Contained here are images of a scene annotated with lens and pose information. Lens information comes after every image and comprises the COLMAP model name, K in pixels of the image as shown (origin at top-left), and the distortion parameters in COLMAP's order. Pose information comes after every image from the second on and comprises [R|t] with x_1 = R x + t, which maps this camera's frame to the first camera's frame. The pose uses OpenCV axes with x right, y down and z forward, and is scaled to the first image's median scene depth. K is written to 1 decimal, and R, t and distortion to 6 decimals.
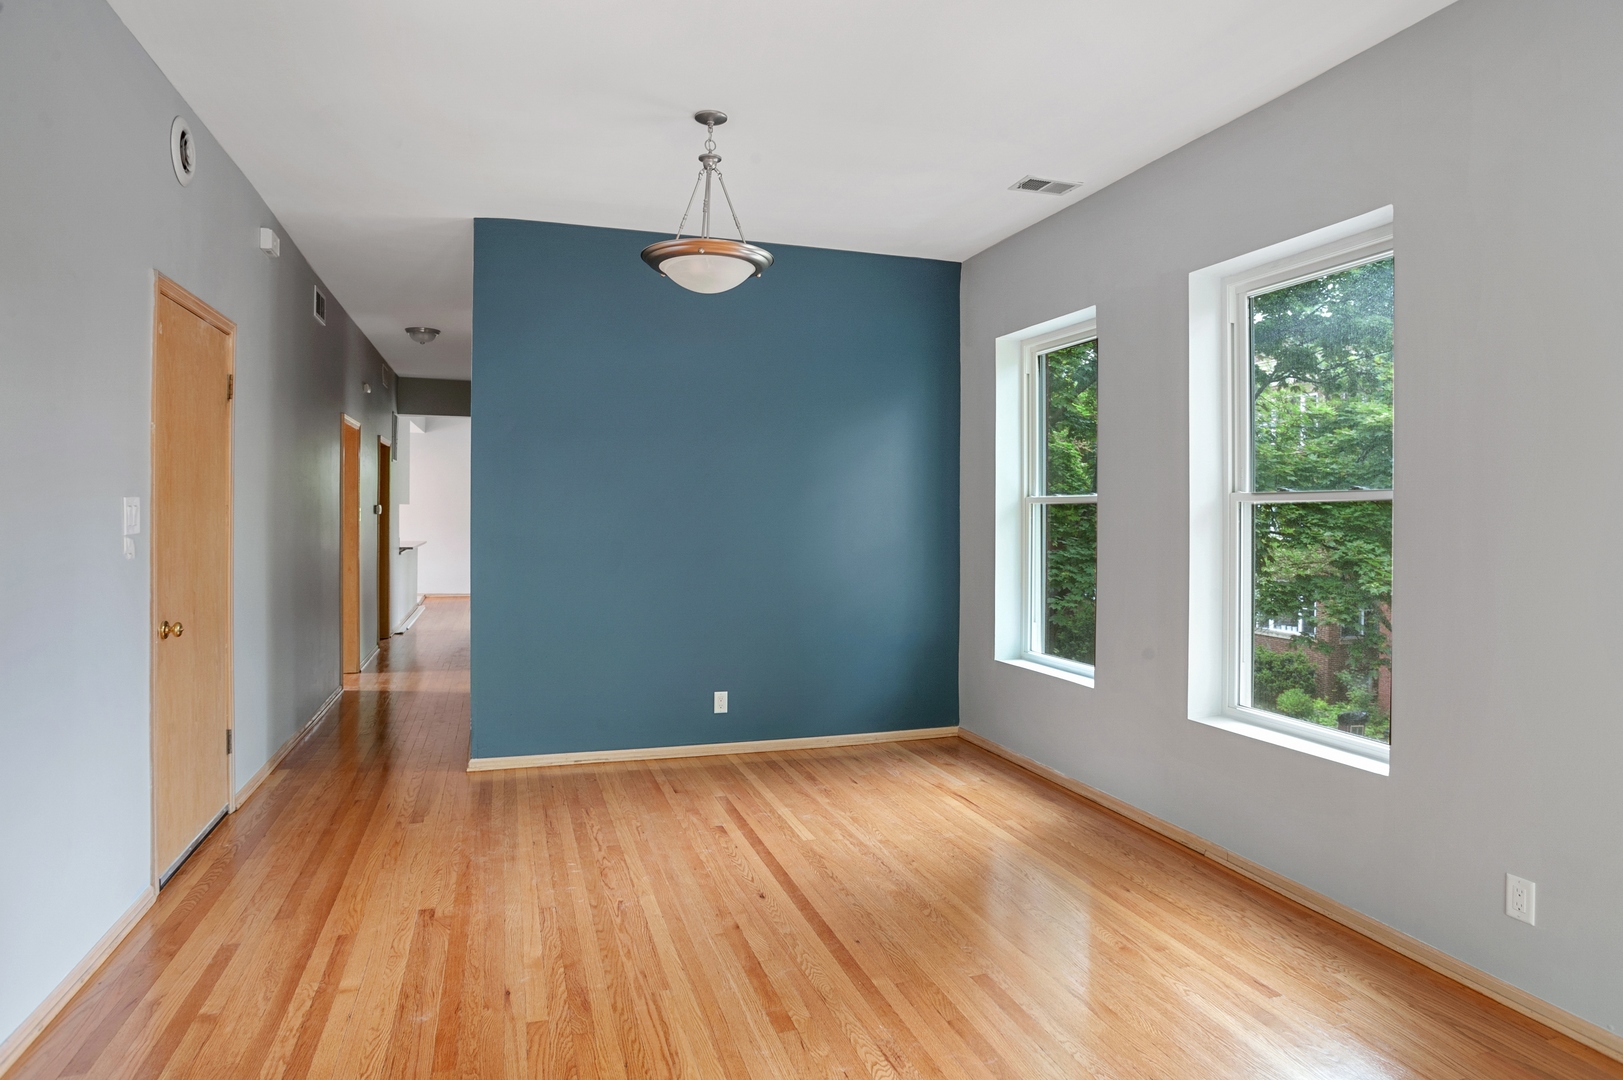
lens RADIAL K [[965.4, 0, 806.7], [0, 965.4, 522.9], [0, 0, 1]] dist [0.003892, 0.001297]
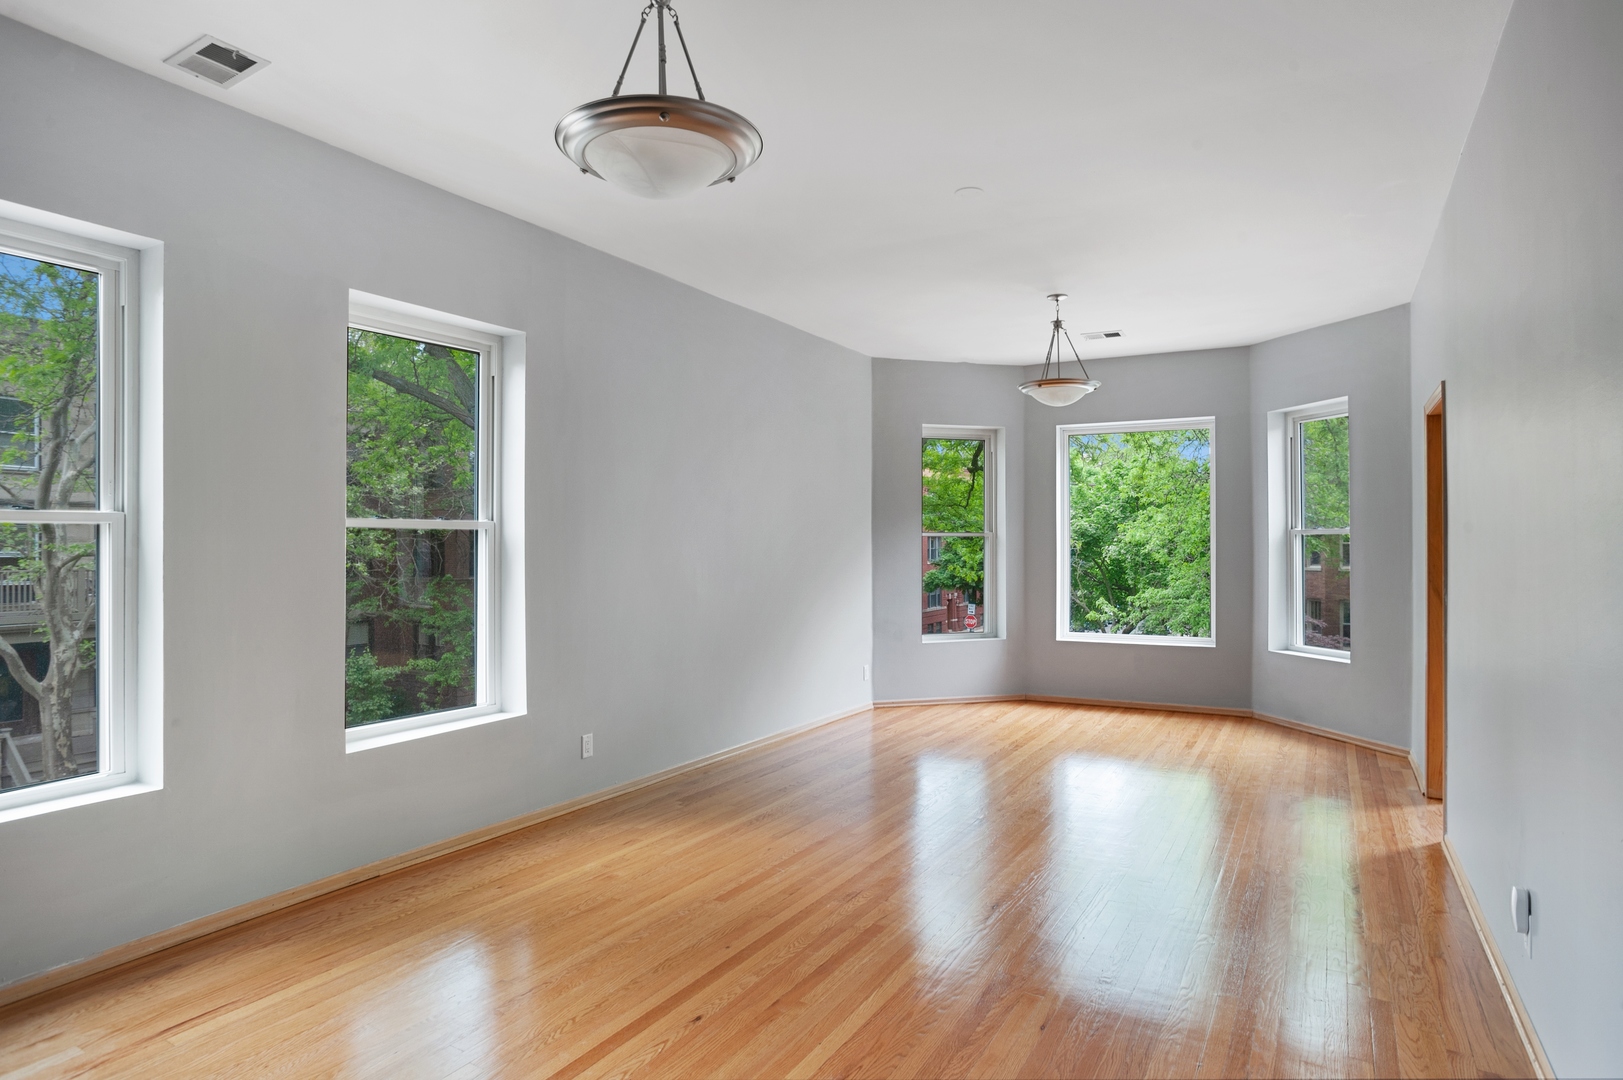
lens RADIAL K [[965.4, 0, 807.9], [0, 965.4, 544.6], [0, 0, 1]] dist [0.003892, 0.001297]
pose [[-0.687462, -0.001596, 0.726219, -0.664167], [0.002803, 0.999984, 0.004851, -0.009171], [-0.726215, 0.005370, -0.687446, 1.427525]]
